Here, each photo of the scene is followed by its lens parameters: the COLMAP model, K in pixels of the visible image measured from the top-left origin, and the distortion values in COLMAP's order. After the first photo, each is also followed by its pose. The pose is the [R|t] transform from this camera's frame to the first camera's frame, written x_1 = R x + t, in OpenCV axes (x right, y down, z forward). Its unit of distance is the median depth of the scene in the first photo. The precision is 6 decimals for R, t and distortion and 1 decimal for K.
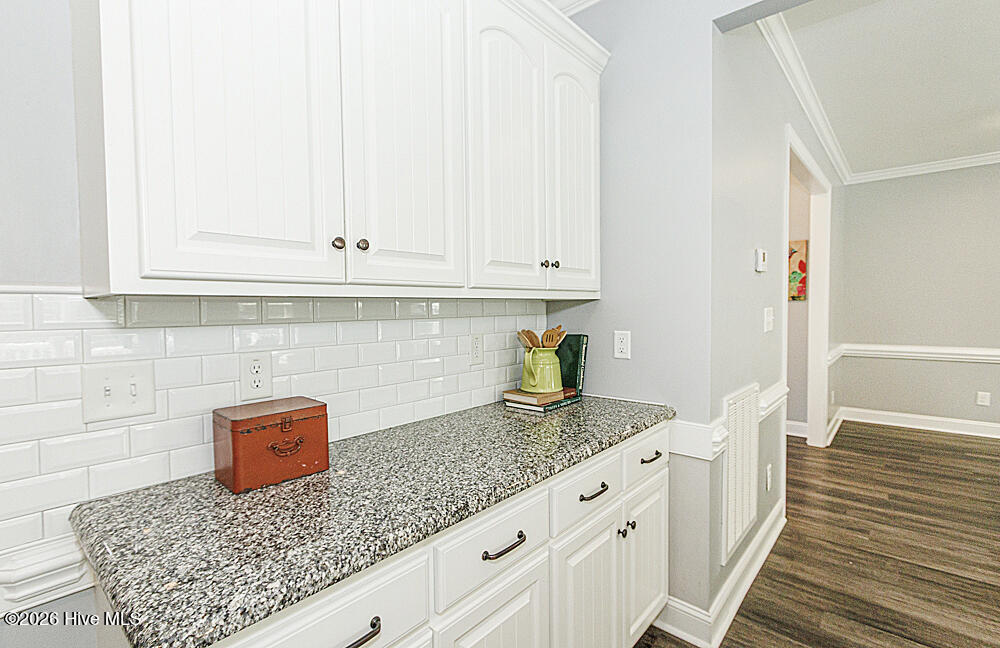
lens RADIAL K [[463.5, 0, 500.0], [0, 463.5, 324.0], [0, 0, 1]] dist [0.000888, 0.000747]
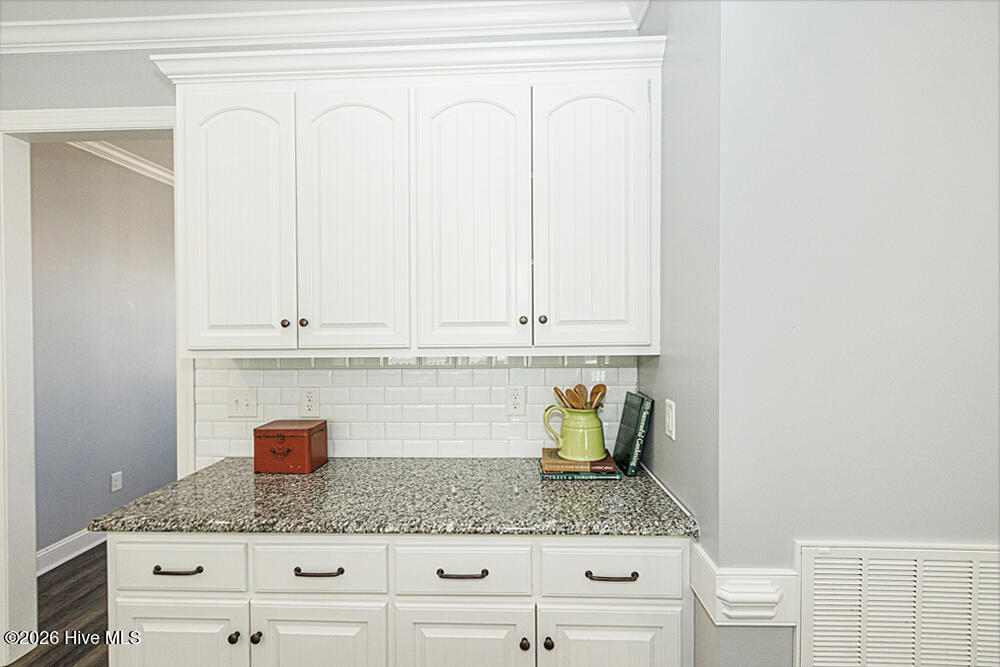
lens RADIAL K [[465.4, 0, 498.0], [0, 465.4, 329.0], [0, 0, 1]] dist [0.003789, -0.000222]
pose [[0.626147, 0.013231, -0.779593, 1.067275], [-0.026813, 0.999630, -0.004570, -0.141738], [0.779244, 0.023765, 0.626270, 0.499629]]
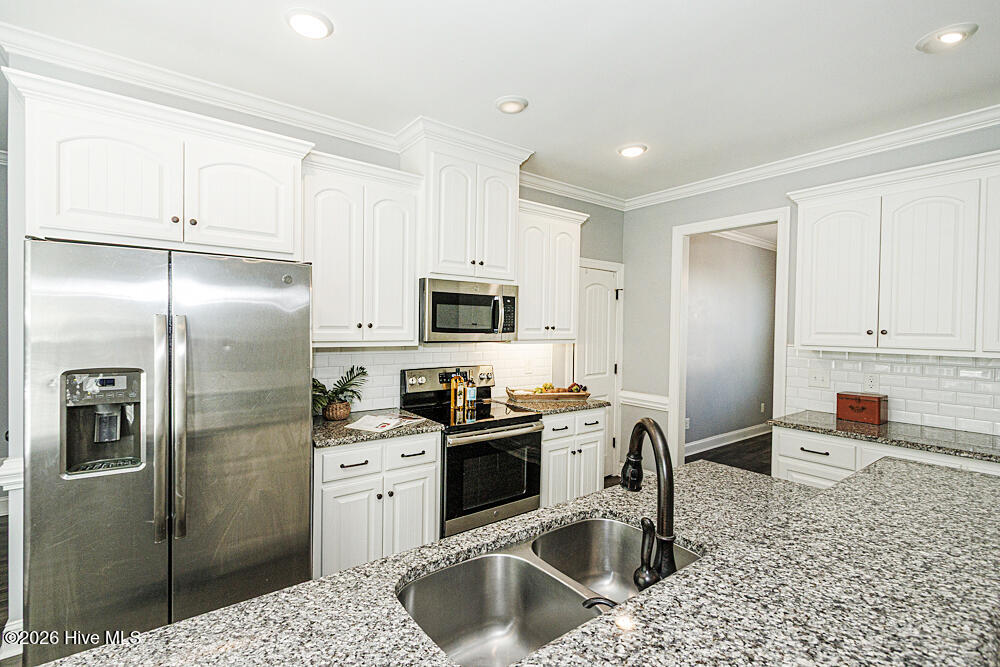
lens RADIAL K [[453.9, 0, 497.9], [0, 453.9, 329.2], [0, 0, 1]] dist [0.002793, 0.000510]
pose [[-0.208889, 0.017281, -0.977787, 2.169347], [-0.045616, 0.998583, 0.027394, -0.140605], [0.976875, 0.050325, -0.207805, -0.423612]]
